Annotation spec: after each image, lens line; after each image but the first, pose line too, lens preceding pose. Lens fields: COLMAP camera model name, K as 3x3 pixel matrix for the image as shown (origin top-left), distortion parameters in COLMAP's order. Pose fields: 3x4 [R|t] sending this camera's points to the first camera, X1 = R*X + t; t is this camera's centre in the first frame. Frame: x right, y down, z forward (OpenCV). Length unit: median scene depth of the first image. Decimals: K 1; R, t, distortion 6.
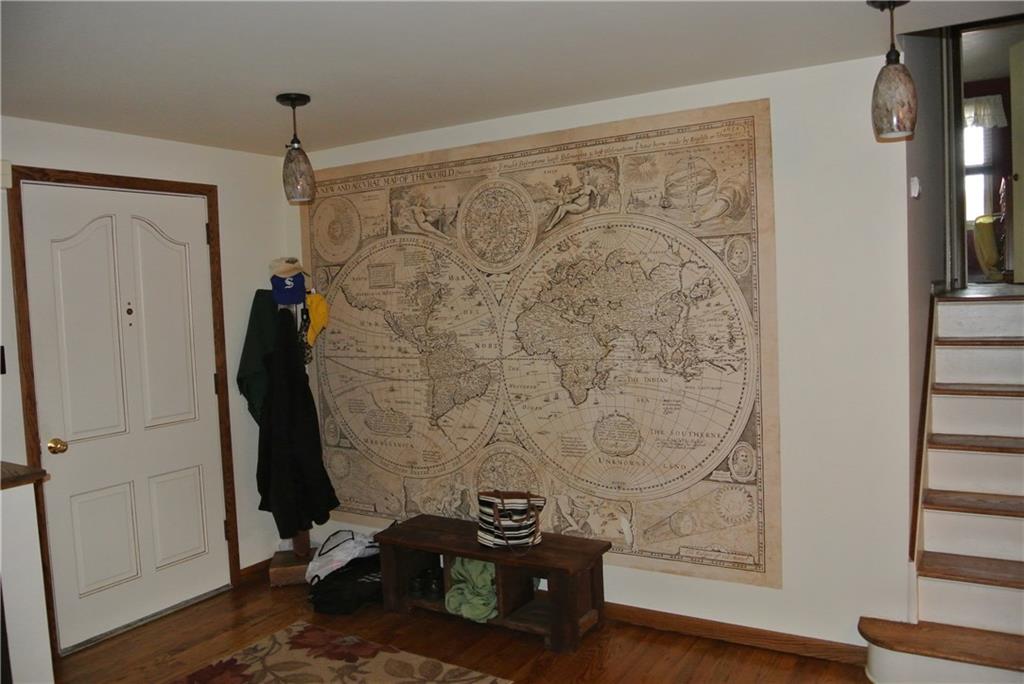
lens RADIAL K [[792.0, 0, 511.7], [0, 792.0, 346.0], [0, 0, 1]] dist [-0.092904, 0.035621]
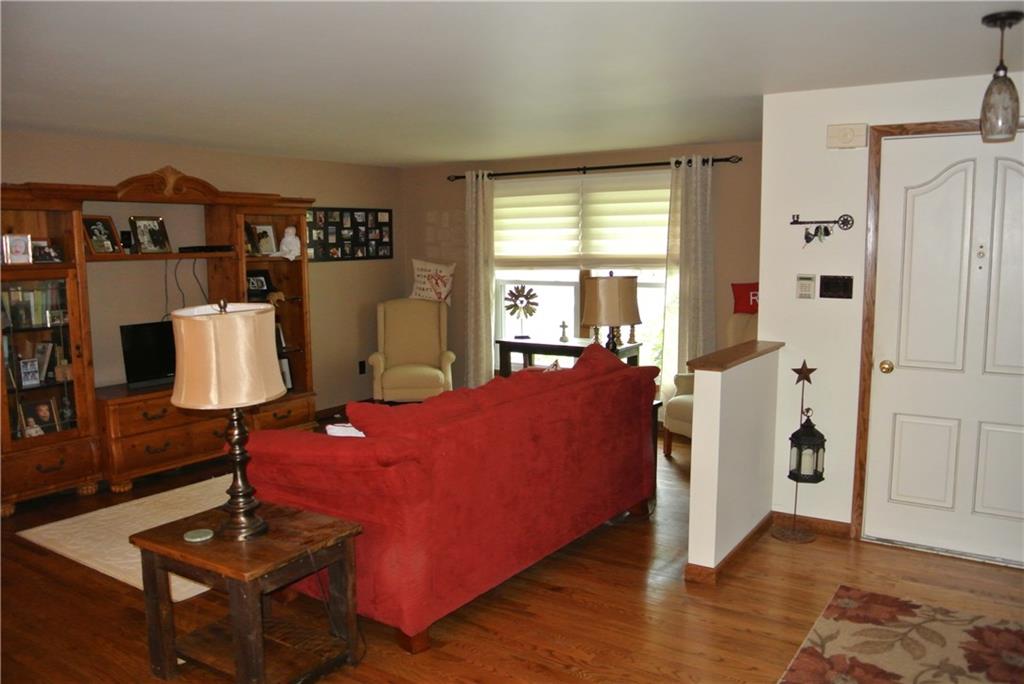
lens RADIAL K [[792.0, 0, 517.4], [0, 792.0, 341.0], [0, 0, 1]] dist [-0.092904, 0.035621]
pose [[-0.034440, 0.160825, -0.986382, 0.584059], [-0.062185, 0.984710, 0.162724, -0.065004], [0.997470, 0.066942, -0.023913, 0.474615]]
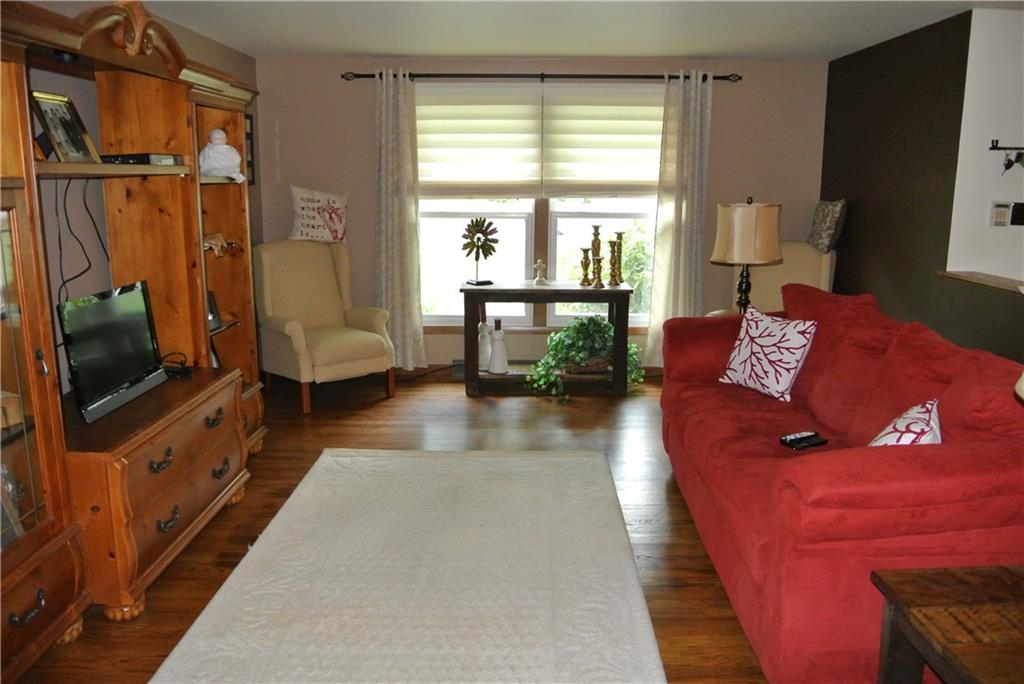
lens RADIAL K [[792.0, 0, 512.7], [0, 792.0, 343.0], [0, 0, 1]] dist [-0.092904, 0.035621]
pose [[0.517881, 0.214526, -0.828117, -0.023357], [-0.087858, 0.976265, 0.197960, 0.049691], [0.850929, -0.029763, 0.524437, -0.387071]]
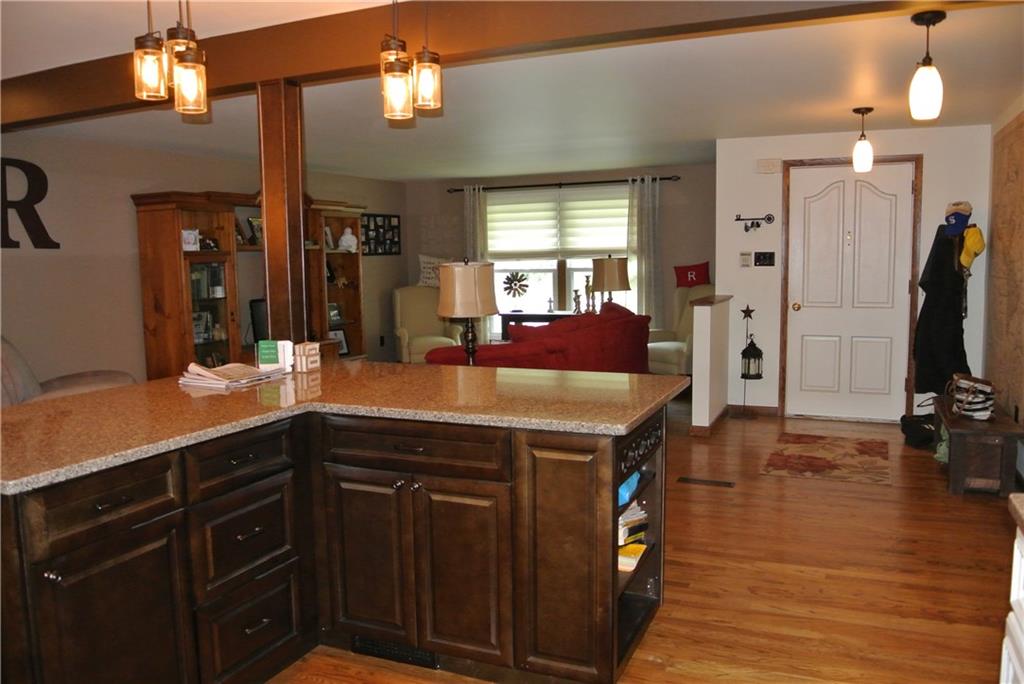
lens RADIAL K [[792.0, 0, 511.1], [0, 792.0, 340.6], [0, 0, 1]] dist [-0.092904, 0.035621]
pose [[0.134089, 0.143401, -0.980539, 1.231009], [-0.058594, 0.988891, 0.136610, -0.010475], [0.989235, 0.039136, 0.141002, 0.035882]]
